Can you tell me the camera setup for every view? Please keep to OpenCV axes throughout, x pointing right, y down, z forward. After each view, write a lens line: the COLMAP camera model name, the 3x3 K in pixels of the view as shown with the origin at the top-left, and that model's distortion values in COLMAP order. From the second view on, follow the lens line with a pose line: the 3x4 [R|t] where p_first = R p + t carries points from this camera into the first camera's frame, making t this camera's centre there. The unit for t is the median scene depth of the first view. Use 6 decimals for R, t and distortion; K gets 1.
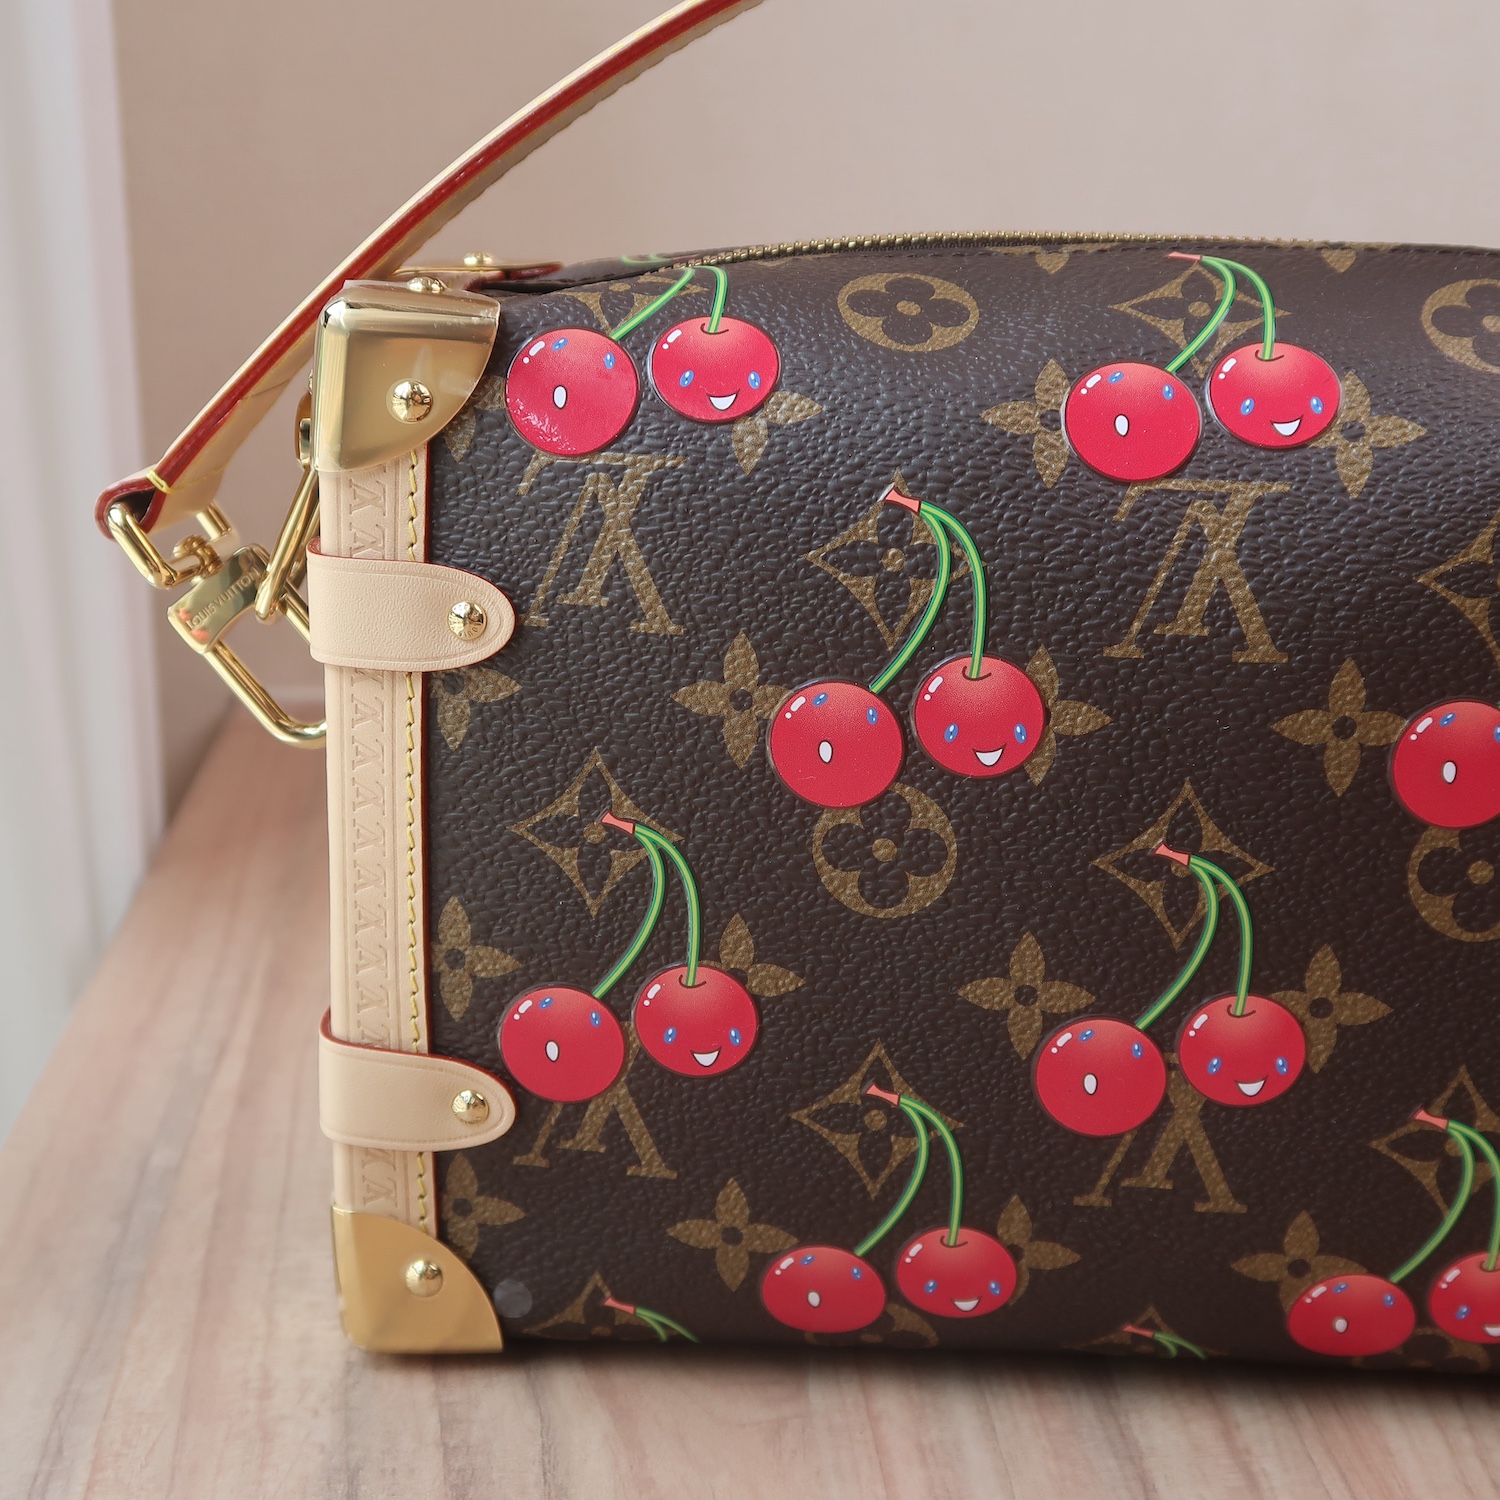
lens RADIAL K [[2615.7, 0, 769.1], [0, 2615.7, 724.6], [0, 0, 1]] dist [-0.025341, 0.000000]
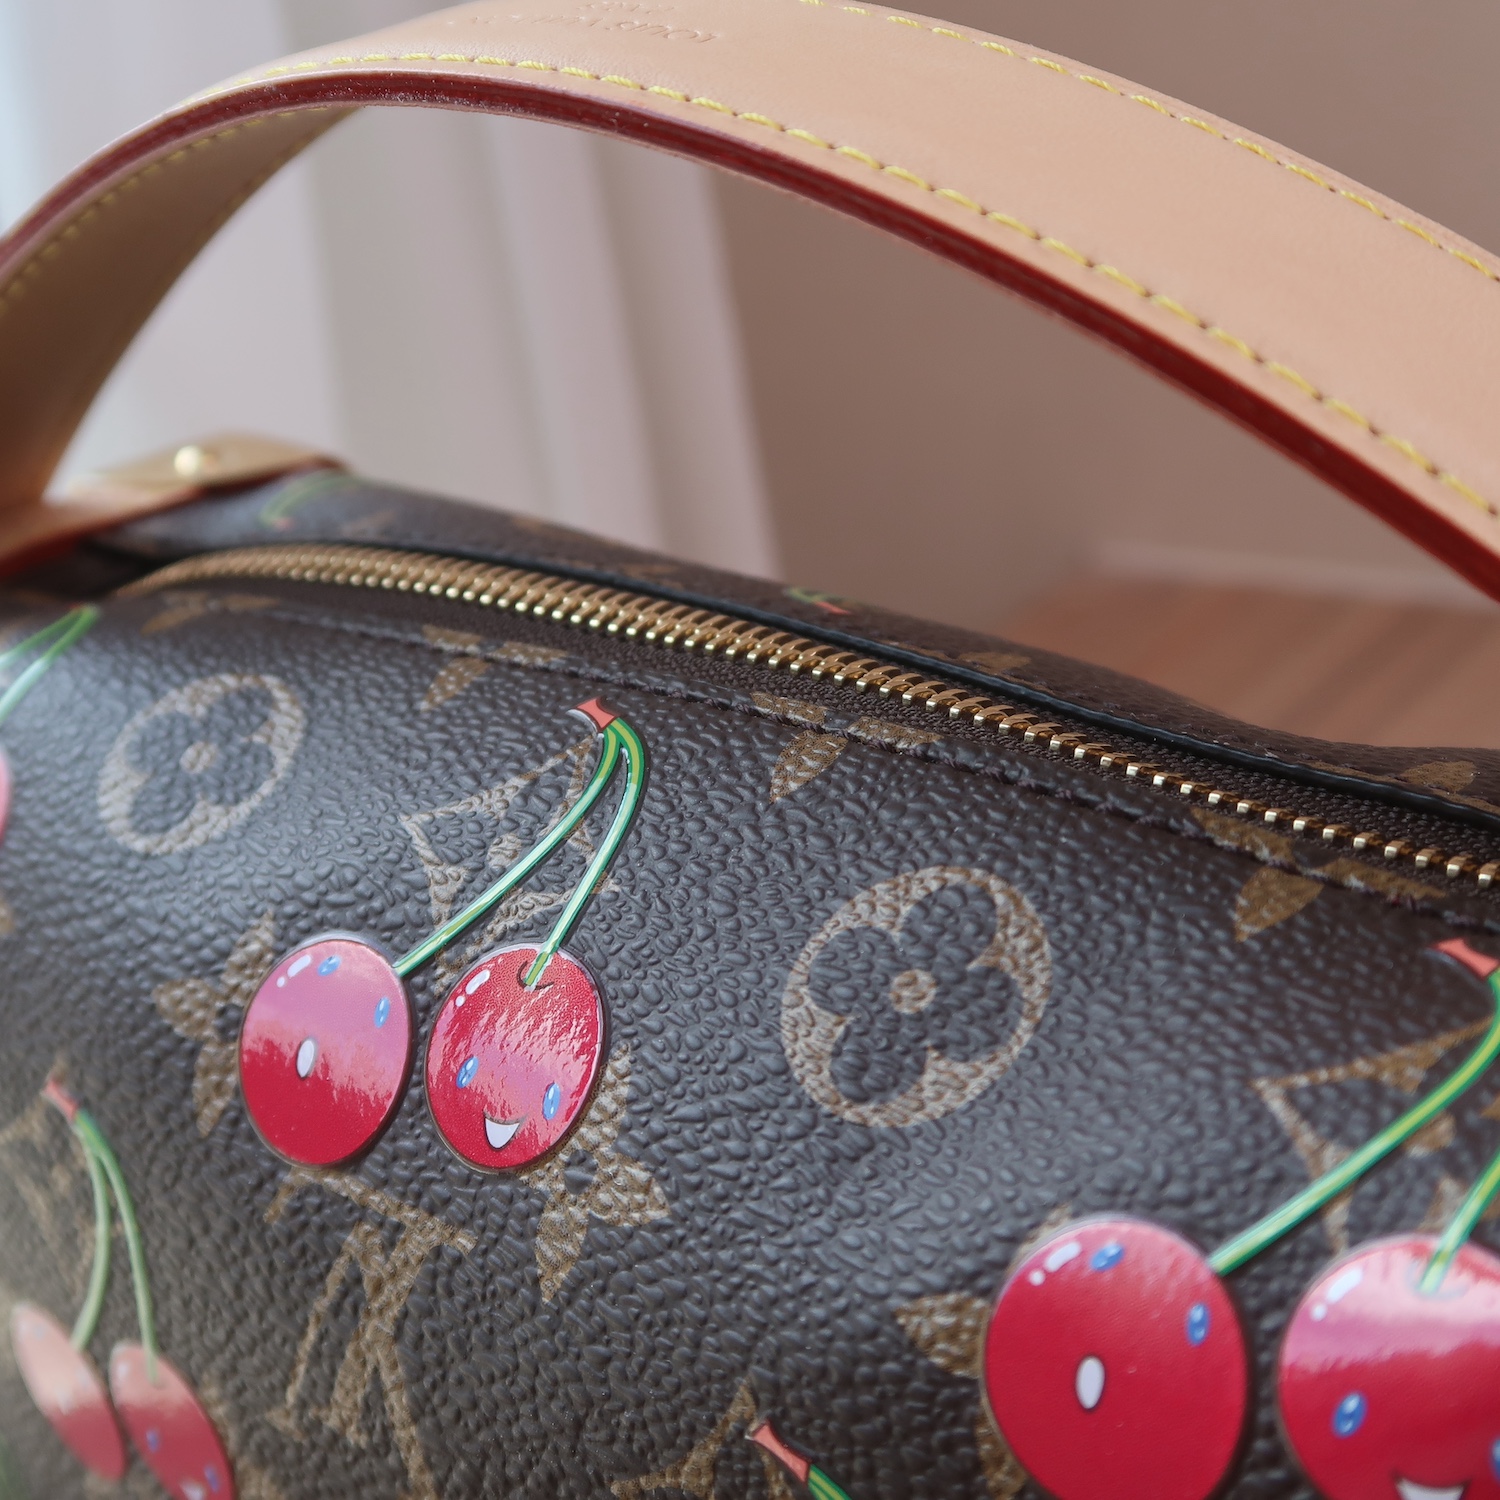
lens RADIAL K [[2615.7, 0, 754.4], [0, 2615.7, 745.7], [0, 0, 1]] dist [-0.025341, 0.000000]
pose [[0.787686, 0.149352, -0.597700, 0.544537], [-0.017732, 0.975264, 0.220329, -0.308190], [0.615822, -0.162952, 0.770850, 0.604865]]
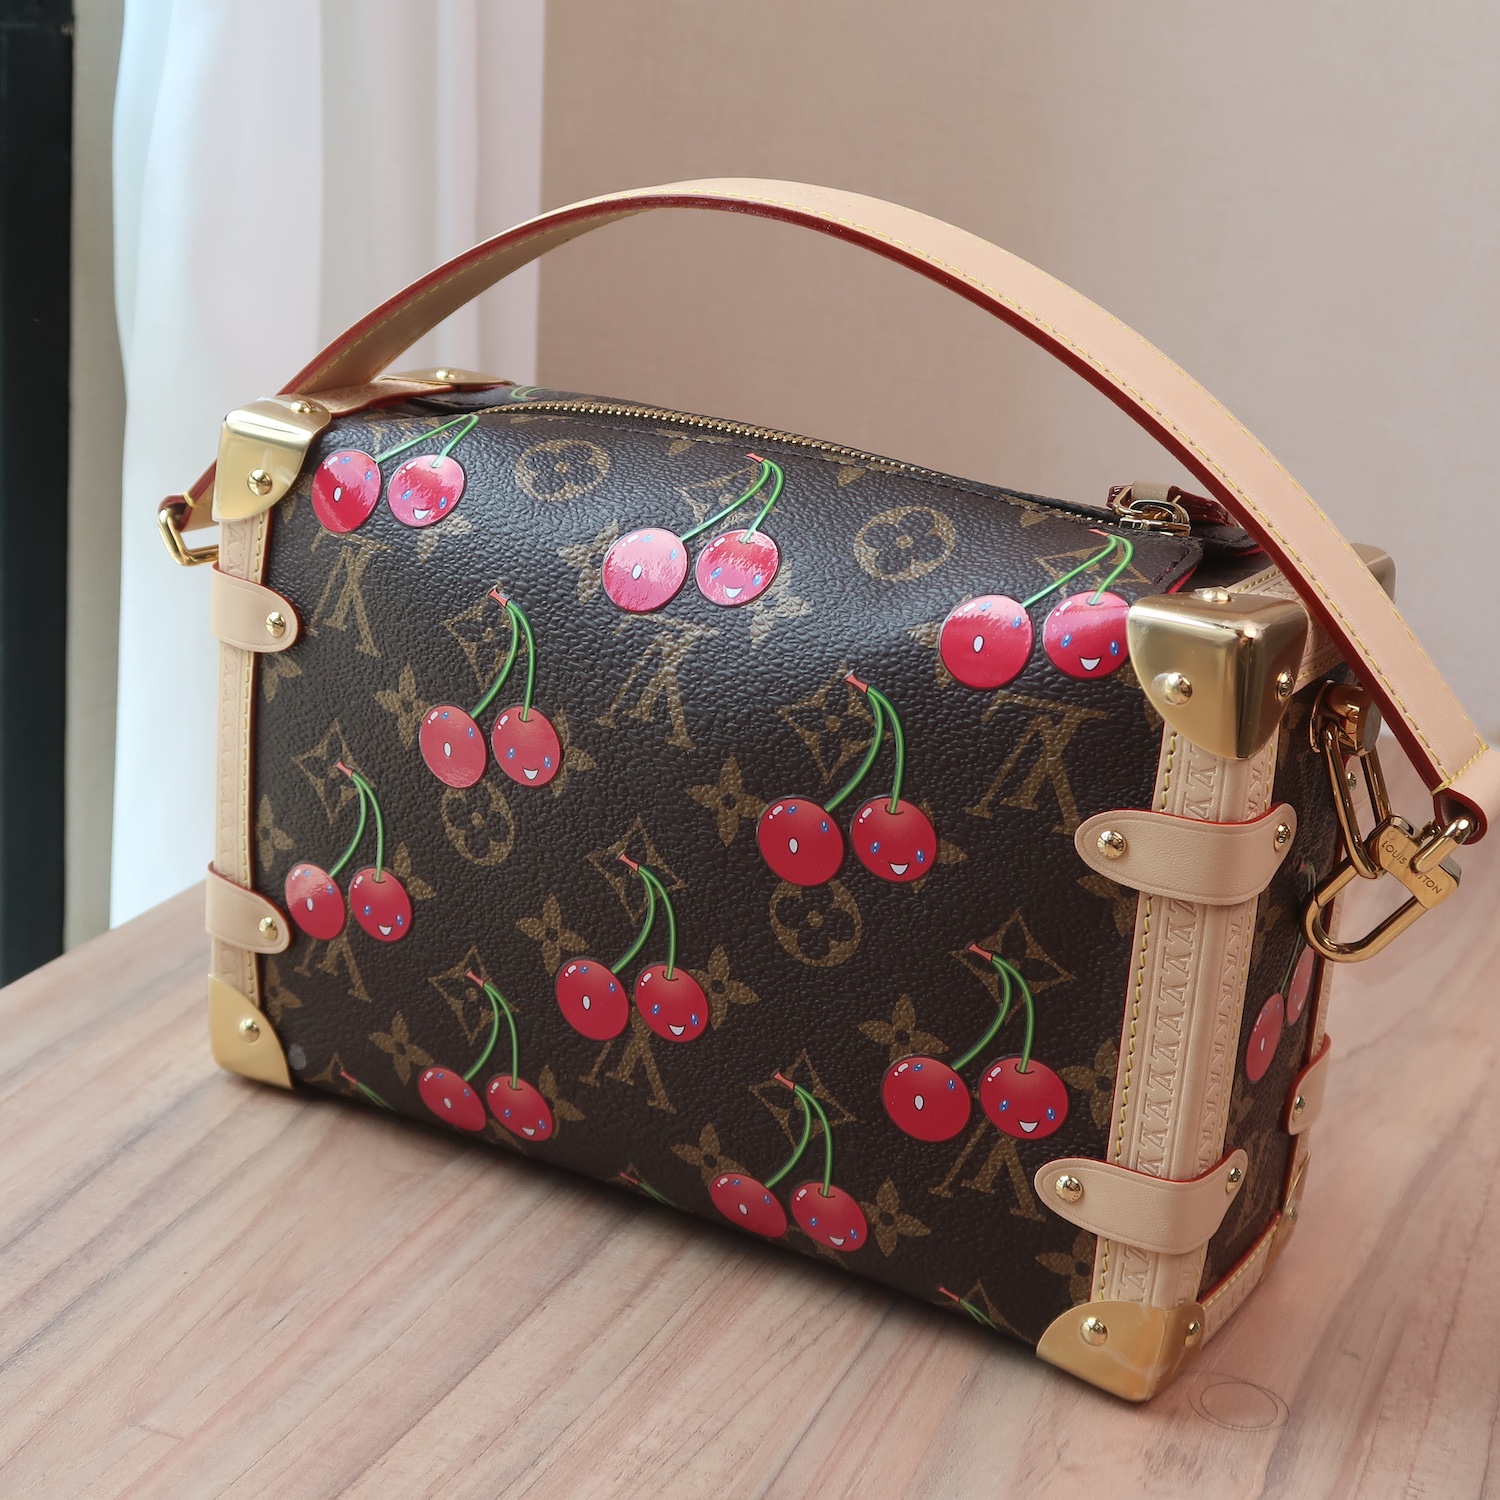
lens RADIAL K [[2615.7, 0, 781.5], [0, 2615.7, 710.1], [0, 0, 1]] dist [-0.025341, 0.000000]
pose [[0.898116, 0.183716, -0.399546, 0.797629], [-0.163737, 0.982929, 0.083907, -0.171300], [0.408141, -0.009938, 0.912865, -0.314943]]
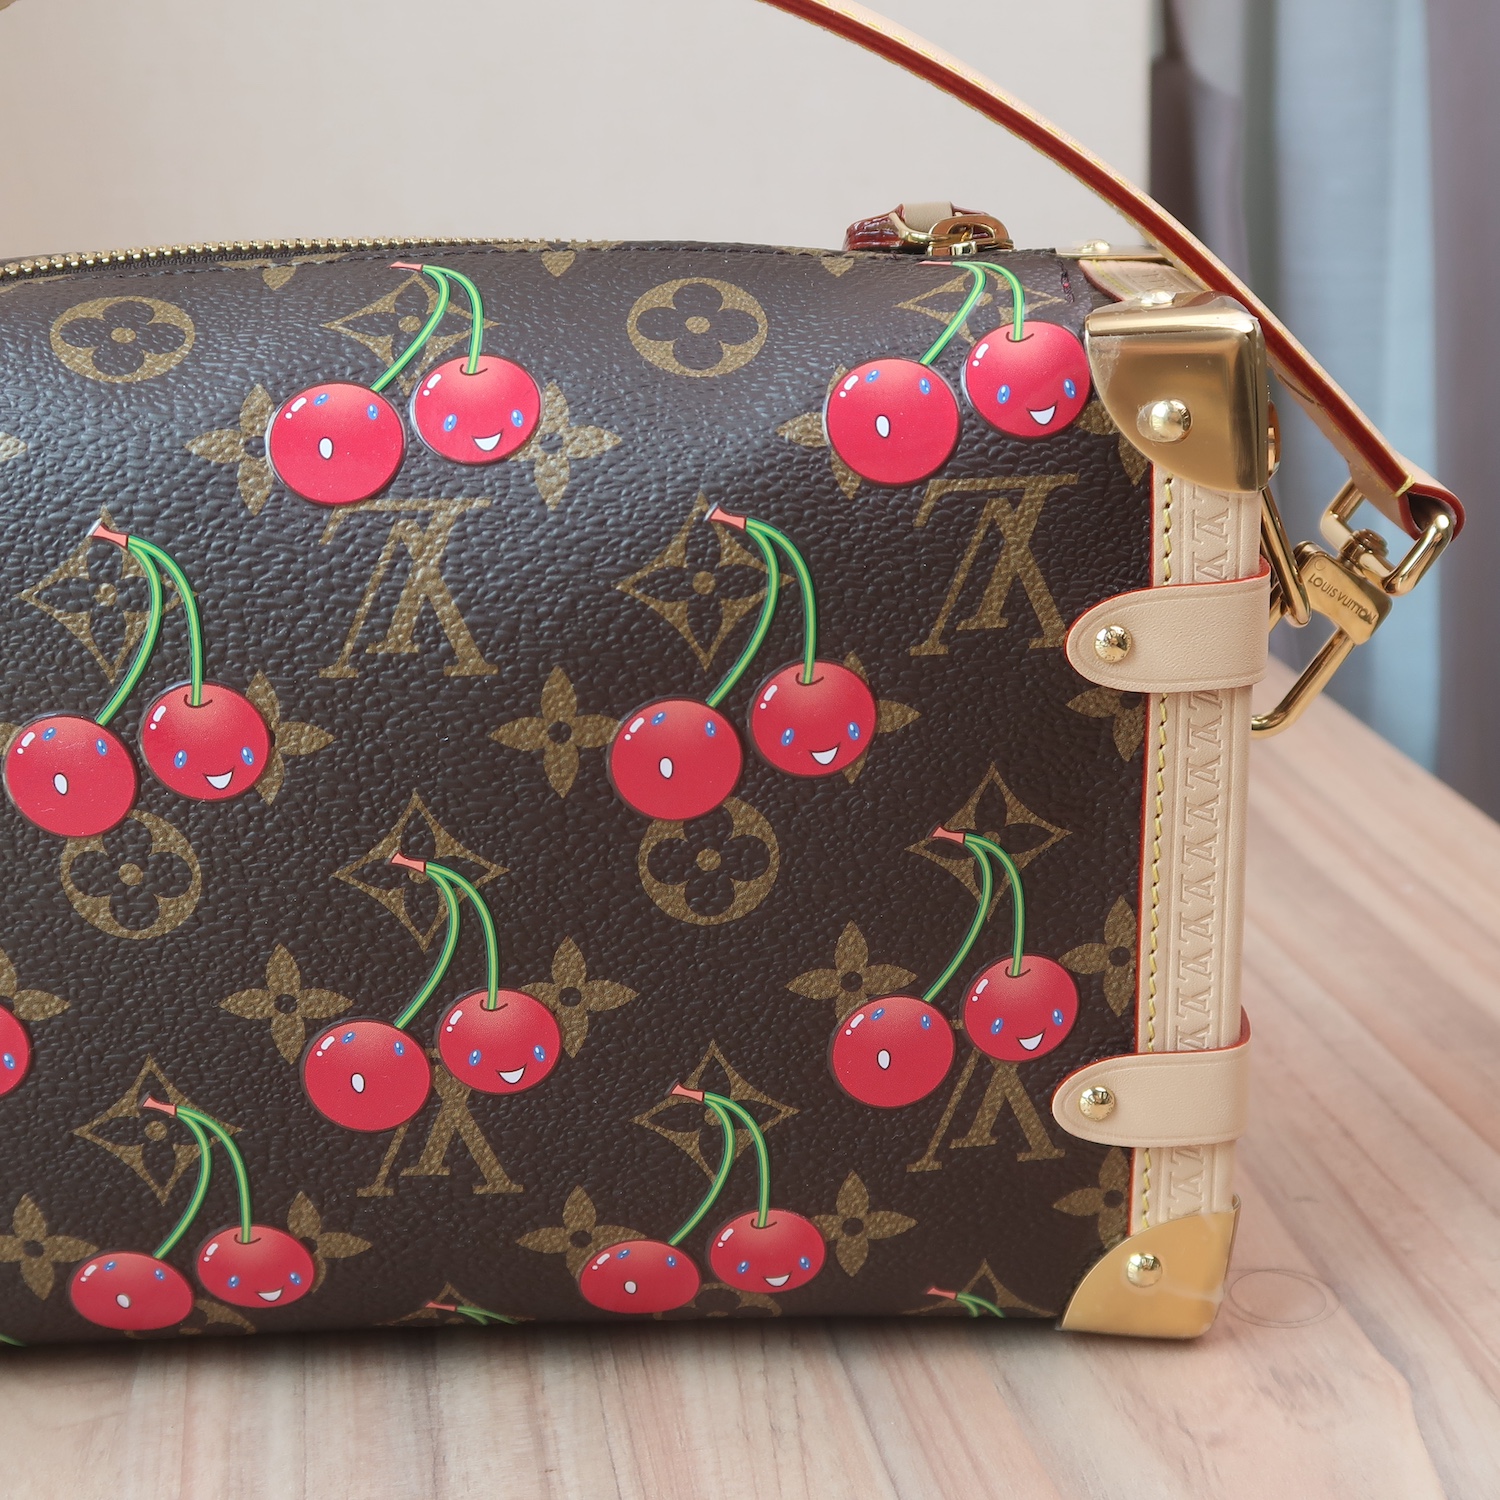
lens RADIAL K [[2615.7, 0, 779.4], [0, 2615.7, 730.4], [0, 0, 1]] dist [-0.025341, 0.000000]
pose [[0.993554, -0.063243, 0.094074, 0.202856], [0.056632, 0.995842, 0.071355, -0.066270], [-0.098196, -0.065567, 0.993005, -0.032115]]
